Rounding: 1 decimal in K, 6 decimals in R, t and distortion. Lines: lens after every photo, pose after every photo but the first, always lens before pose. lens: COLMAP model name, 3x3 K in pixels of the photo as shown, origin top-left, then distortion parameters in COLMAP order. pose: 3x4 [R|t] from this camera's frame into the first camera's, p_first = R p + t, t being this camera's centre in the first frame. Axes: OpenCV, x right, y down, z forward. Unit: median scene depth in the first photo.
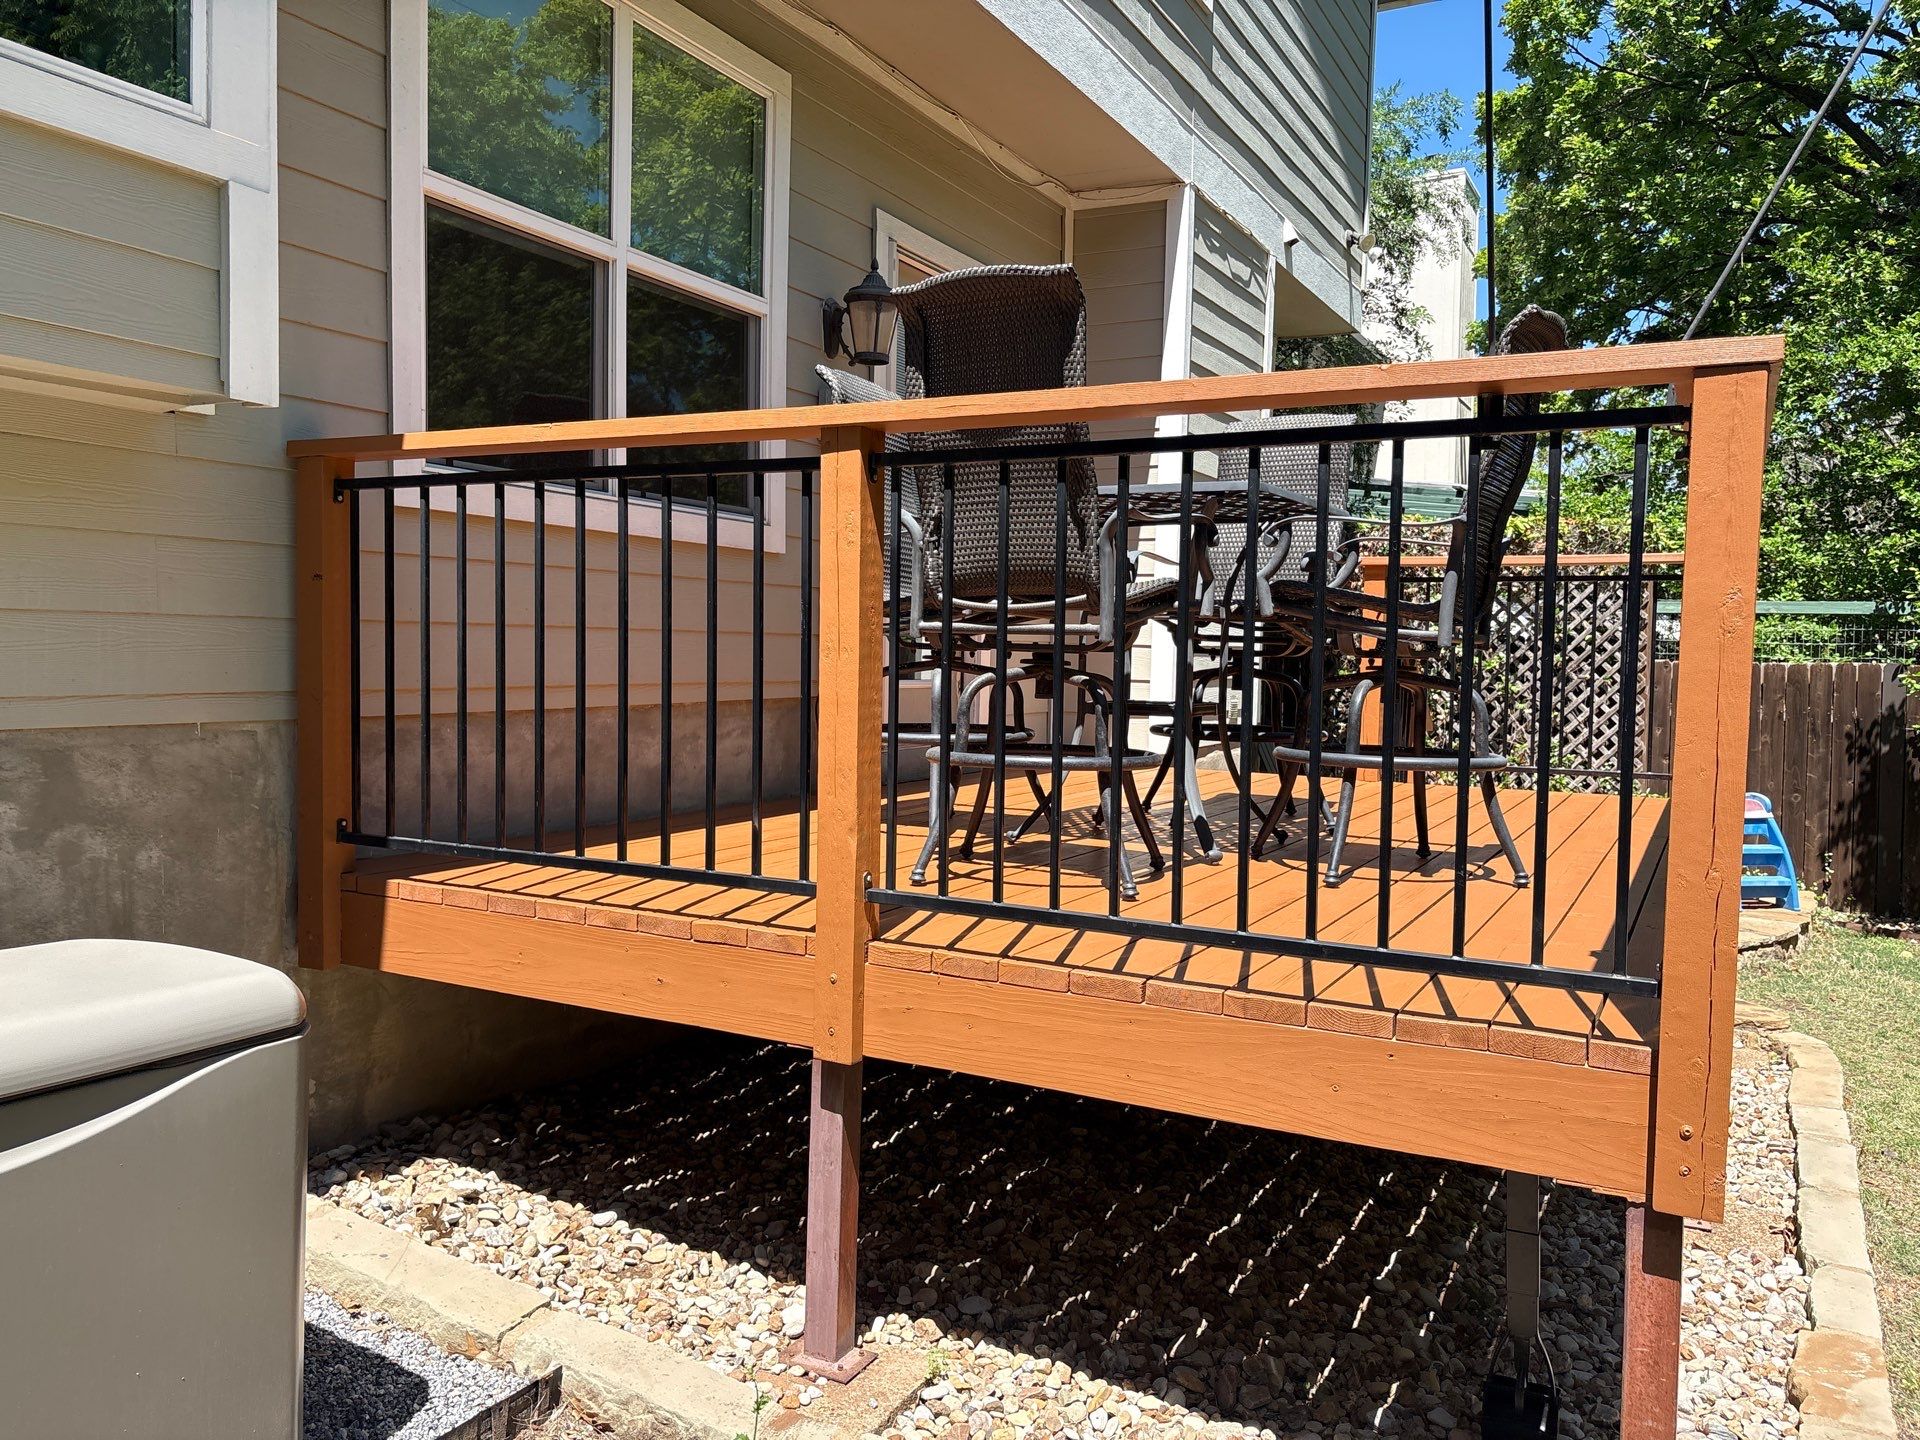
lens RADIAL K [[1465.1, 0, 961.5], [0, 1465.1, 709.8], [0, 0, 1]] dist [0.022442, -0.010455]
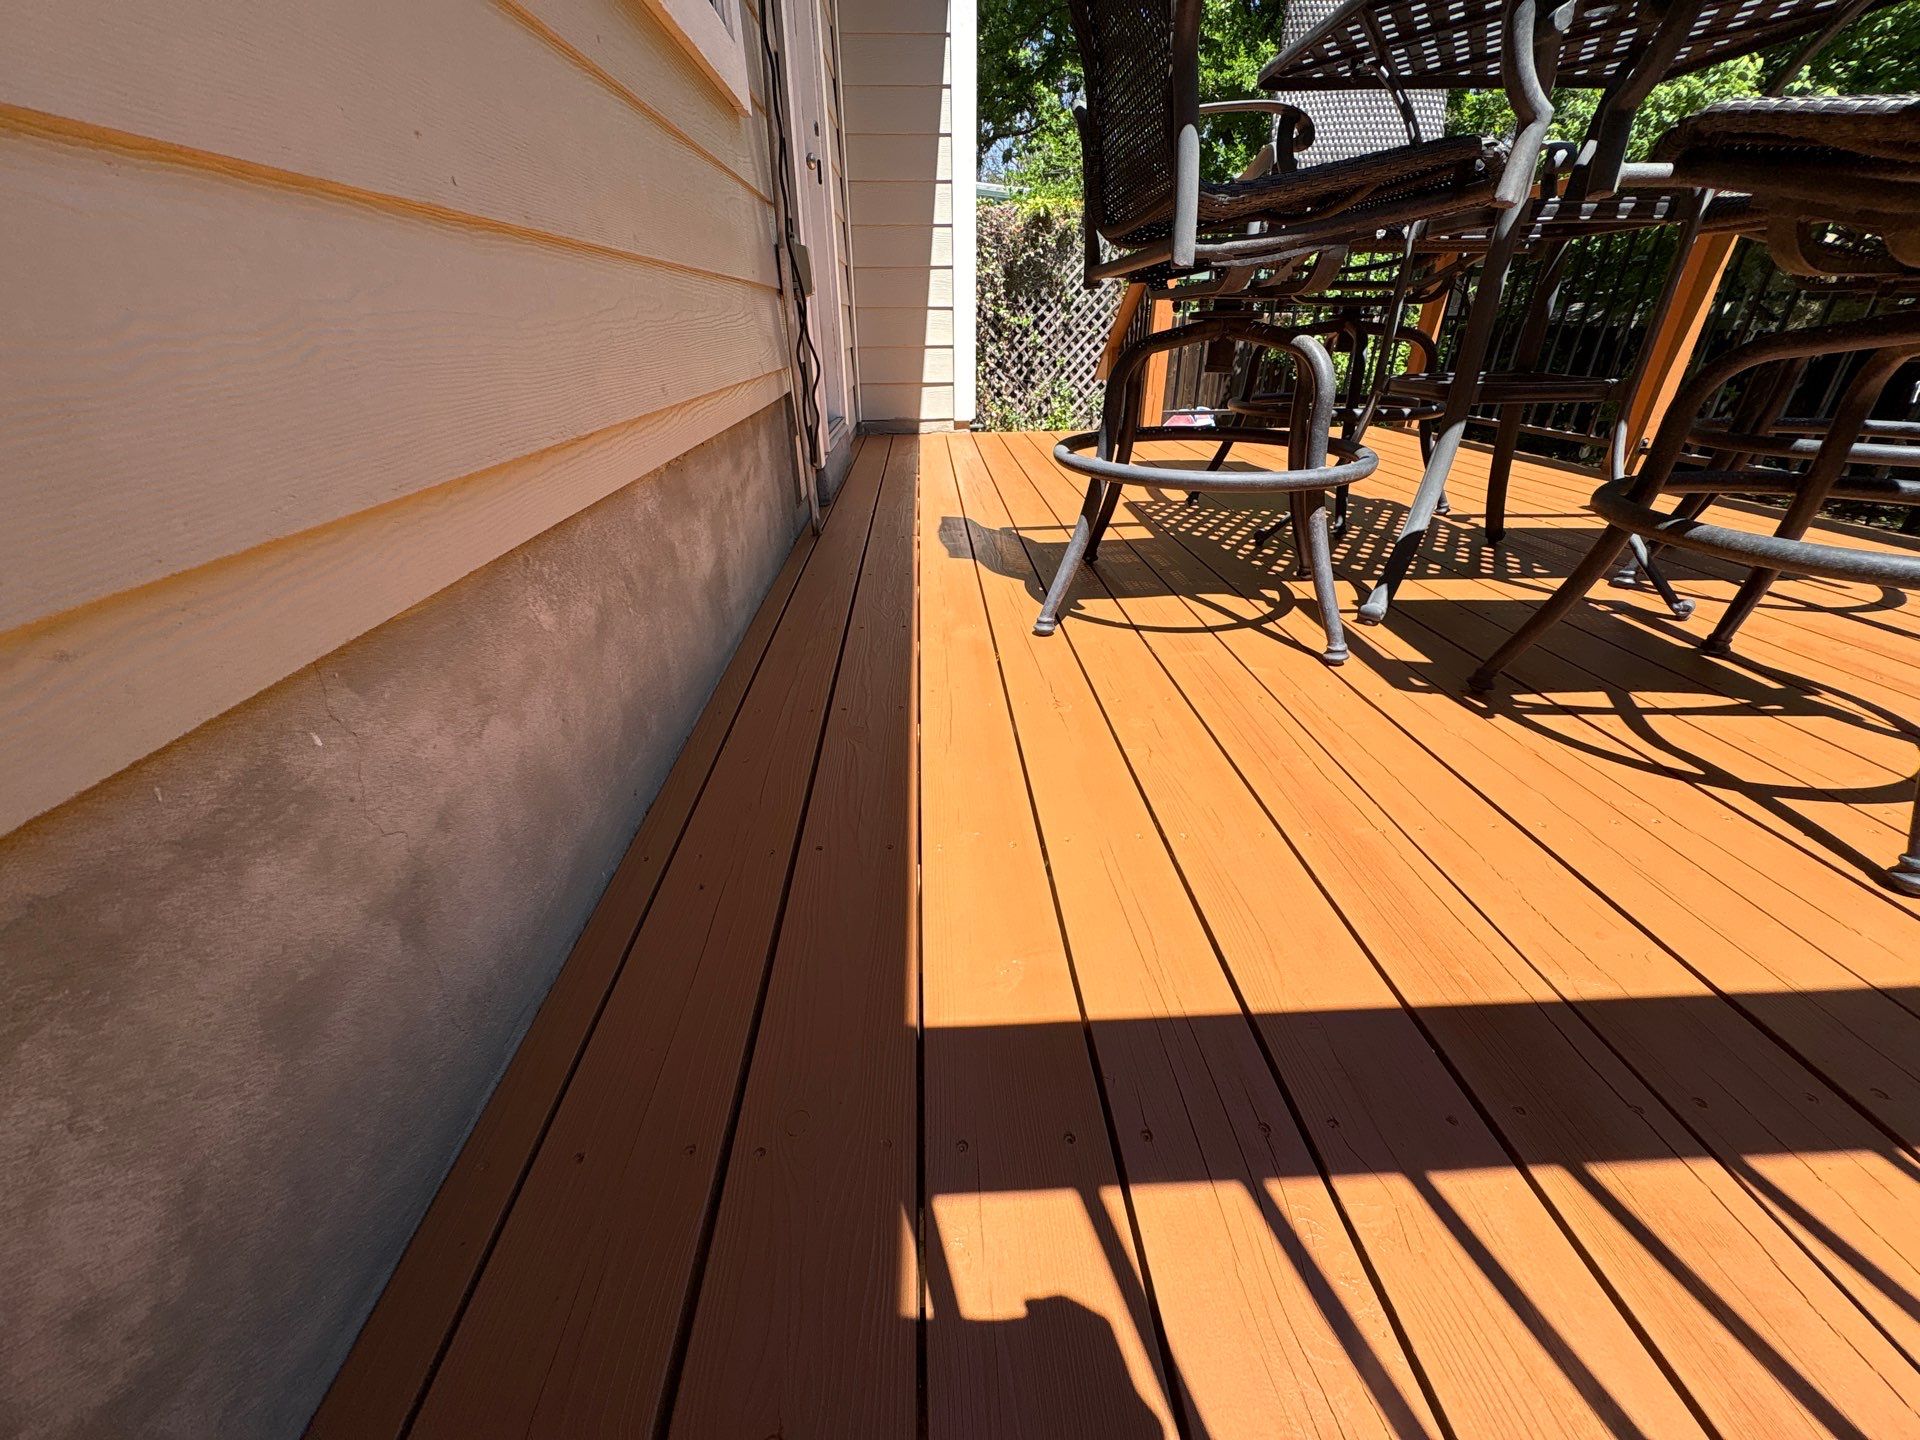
lens RADIAL K [[775.1, 0, 965.1], [0, 775.1, 711.1], [0, 0, 1]] dist [0.000416, 0.000161]
pose [[0.860548, -0.255809, 0.440476, -0.325653], [0.051619, 0.904092, 0.424208, -0.035249], [-0.506747, -0.342315, 0.791219, 0.894400]]
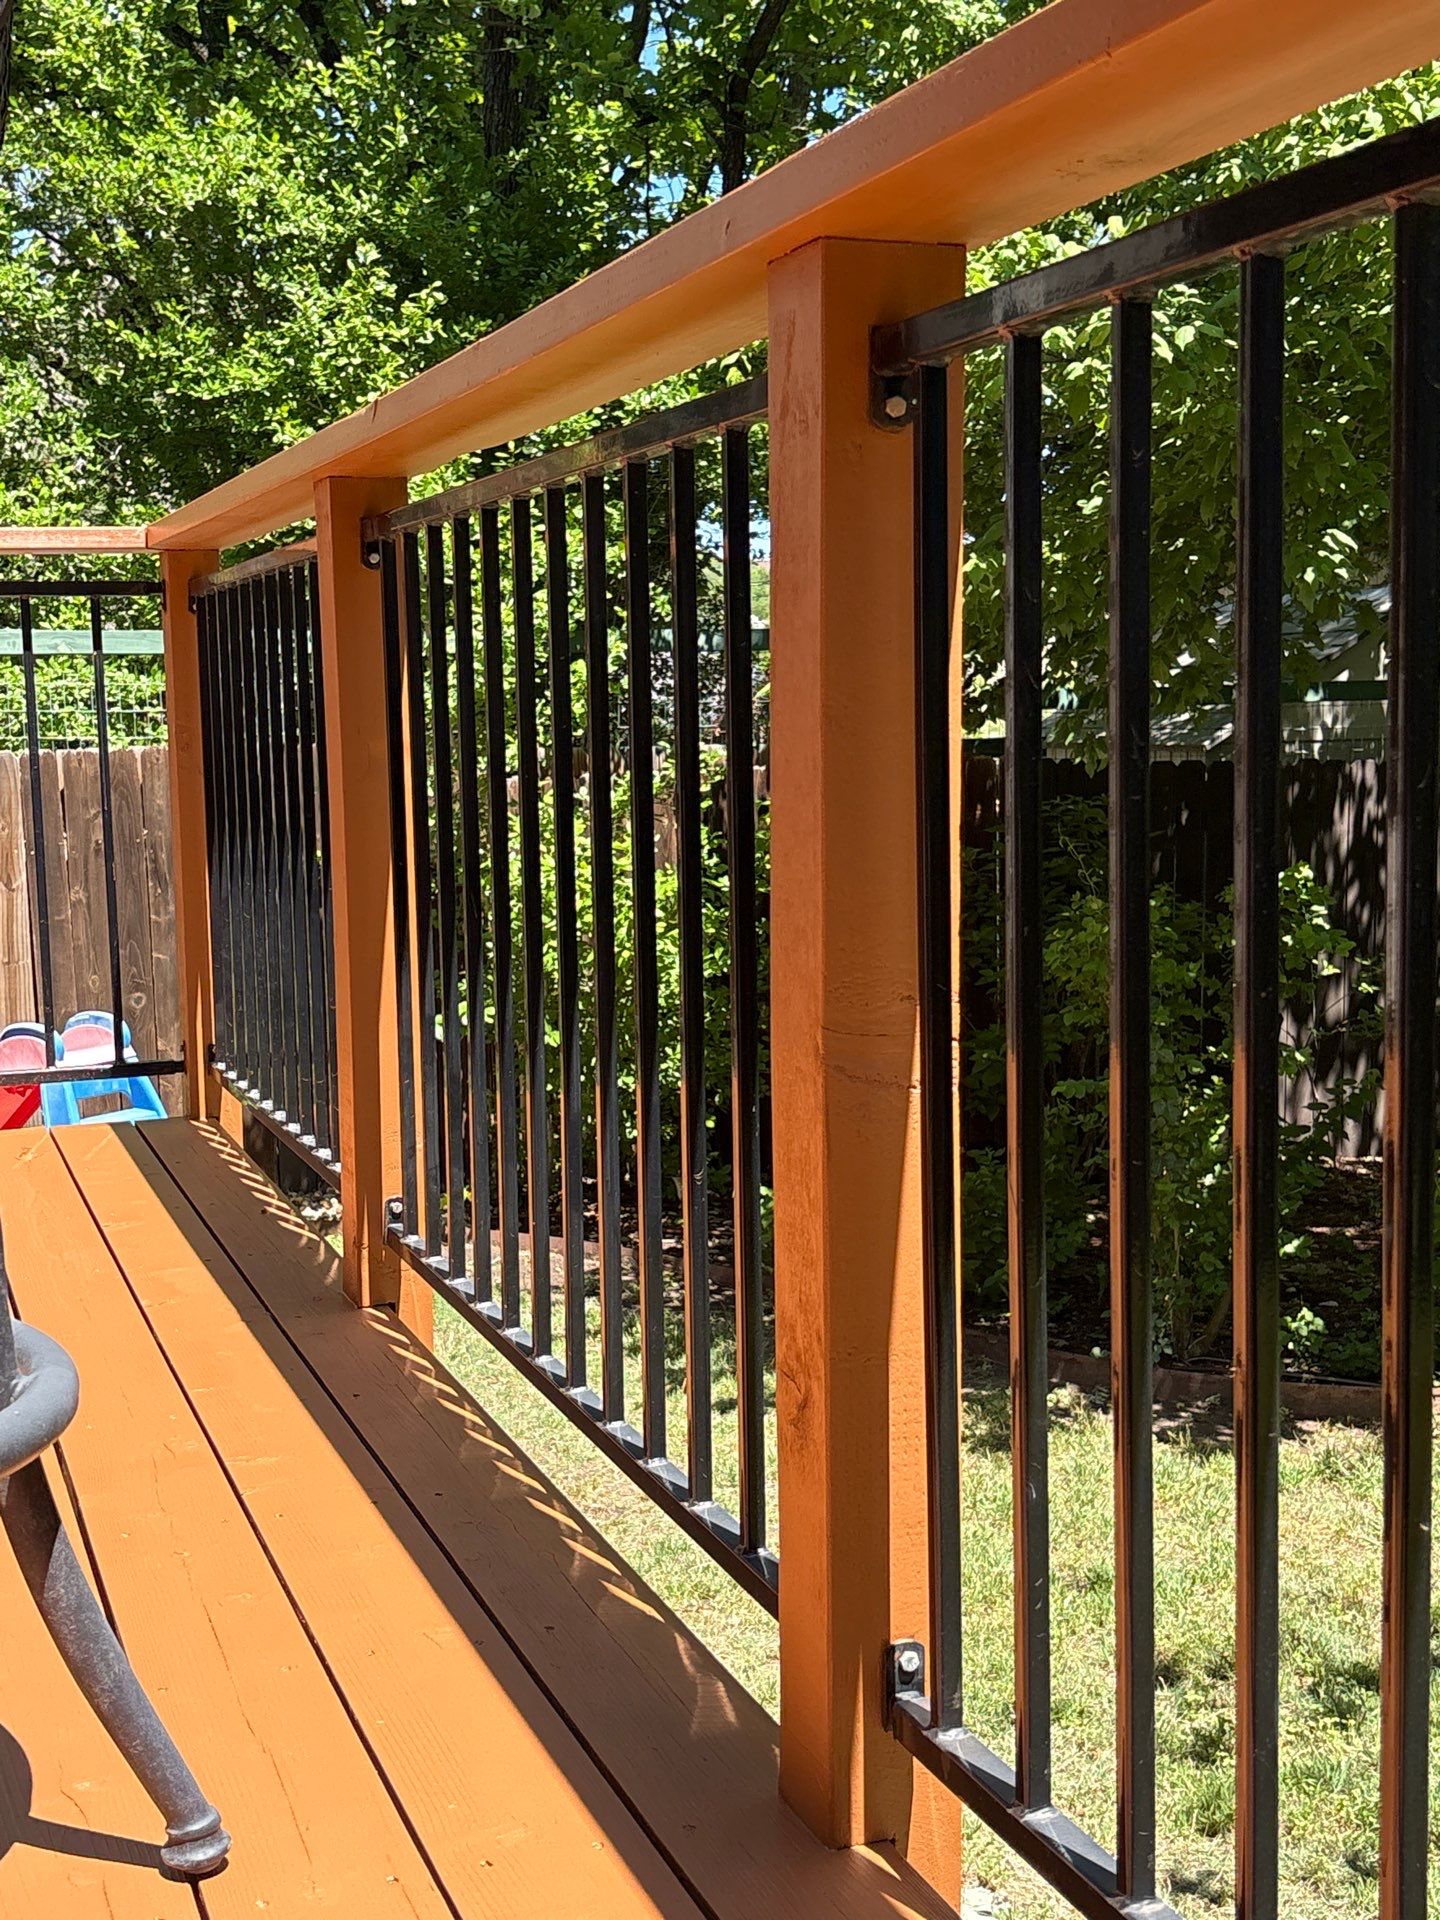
lens RADIAL K [[2461.9, 0, 720.0], [0, 2461.9, 960.0], [0, 0, 1]] dist [0.136090, -0.023387]
pose [[0.677188, -0.112112, 0.727219, 0.148645], [0.068138, 0.993632, 0.089733, -0.058745], [-0.732649, -0.011215, 0.680515, 0.632696]]
